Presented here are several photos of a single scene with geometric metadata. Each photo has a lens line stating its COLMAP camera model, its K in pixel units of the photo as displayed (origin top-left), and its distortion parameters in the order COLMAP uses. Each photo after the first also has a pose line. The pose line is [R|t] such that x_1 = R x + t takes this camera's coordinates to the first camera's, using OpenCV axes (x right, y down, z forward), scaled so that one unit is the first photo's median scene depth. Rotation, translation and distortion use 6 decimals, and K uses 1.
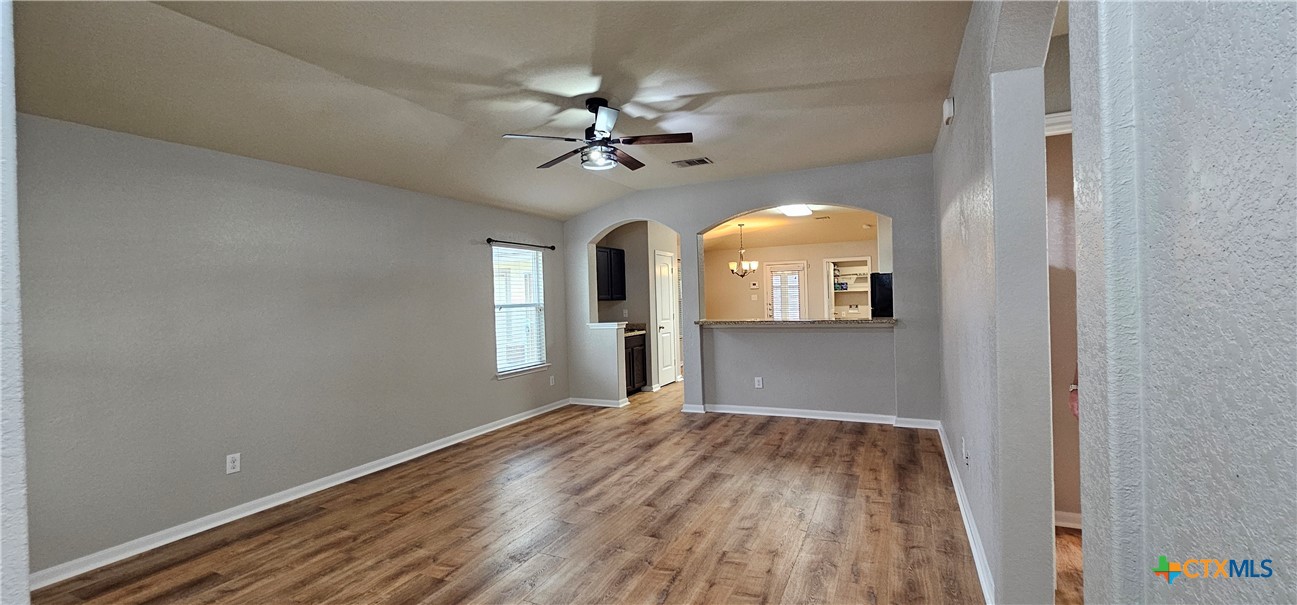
lens RADIAL K [[532.4, 0, 648.5], [0, 532.4, 302.5], [0, 0, 1]] dist [-0.003099, -0.000243]
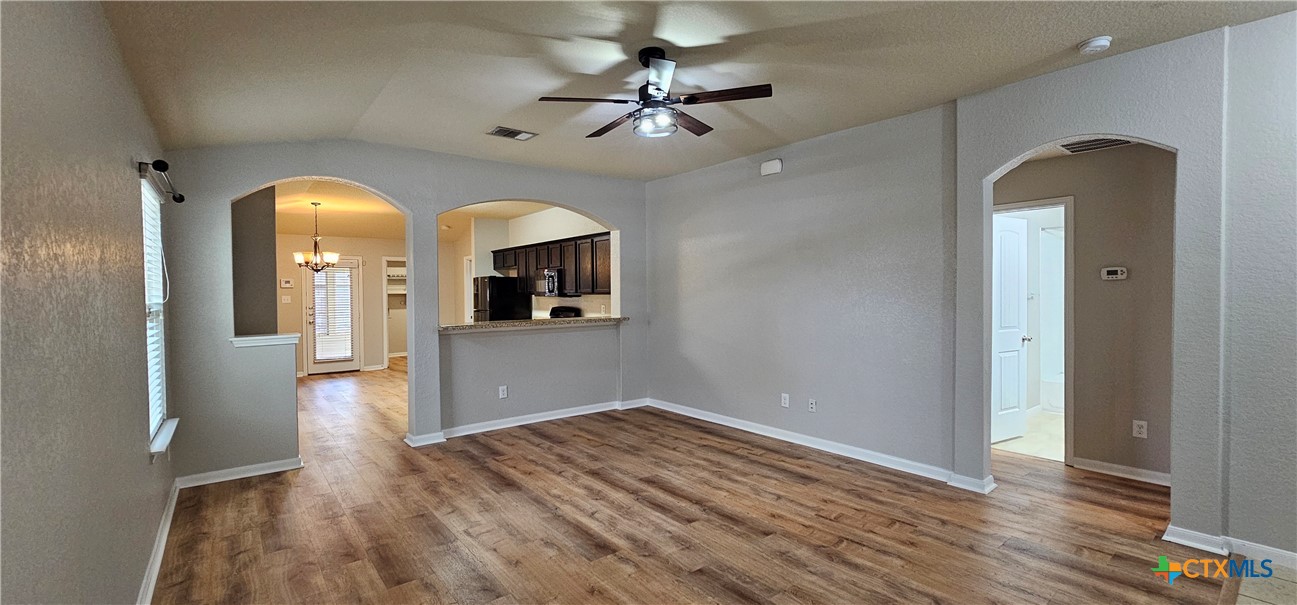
lens RADIAL K [[532.4, 0, 648.5], [0, 532.4, 302.5], [0, 0, 1]] dist [-0.003099, -0.000243]
pose [[0.437289, 0.007376, 0.899291, -0.667517], [0.003571, 0.999944, -0.009938, 0.012404], [-0.899314, 0.007557, 0.437239, 0.520845]]
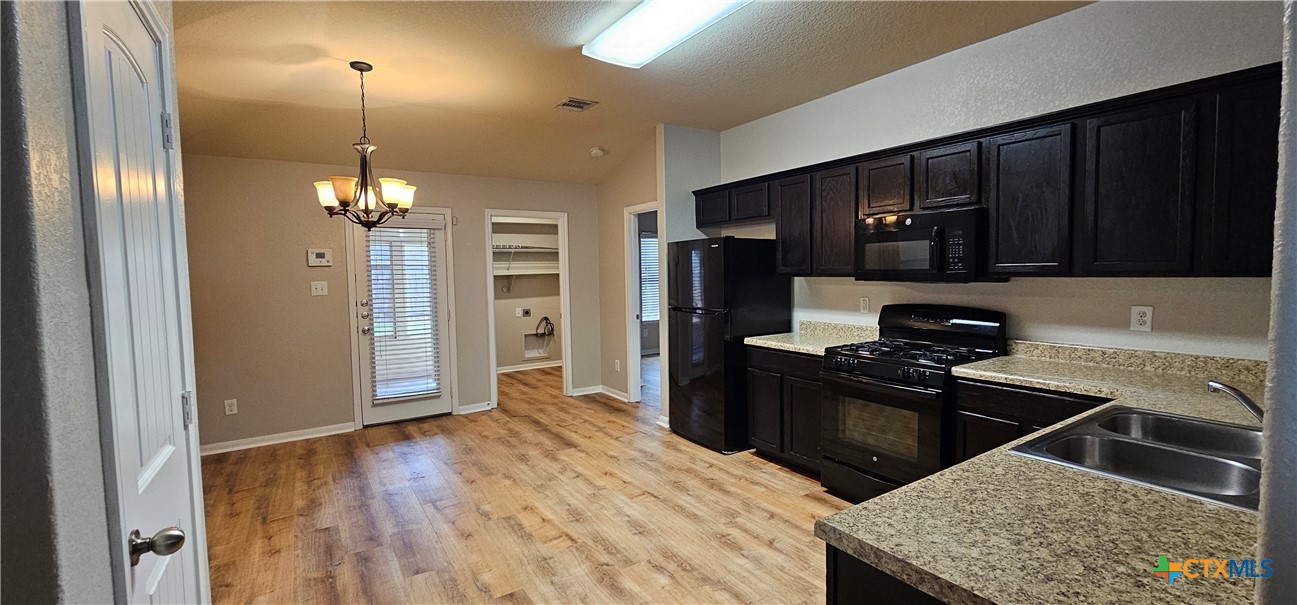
lens RADIAL K [[532.4, 0, 648.5], [0, 532.4, 302.5], [0, 0, 1]] dist [-0.003099, -0.000243]
pose [[0.524054, -0.029599, 0.851171, -0.034741], [0.009185, 0.999534, 0.029103, -0.020192], [-0.851636, -0.007433, 0.524082, 1.491742]]
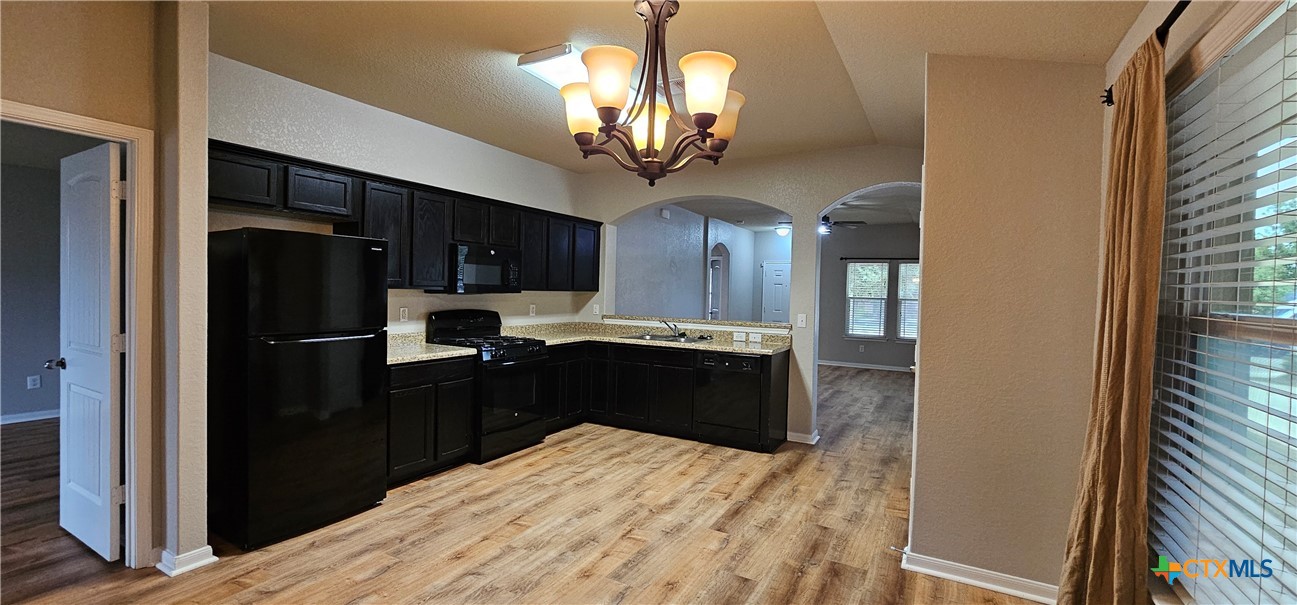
lens RADIAL K [[532.4, 0, 648.5], [0, 532.4, 302.5], [0, 0, 1]] dist [-0.003099, -0.000243]
pose [[-0.997808, 0.006029, 0.065905, 0.366334], [0.007982, 0.999535, 0.029418, -0.033951], [-0.065697, 0.029879, -0.997392, 2.542265]]
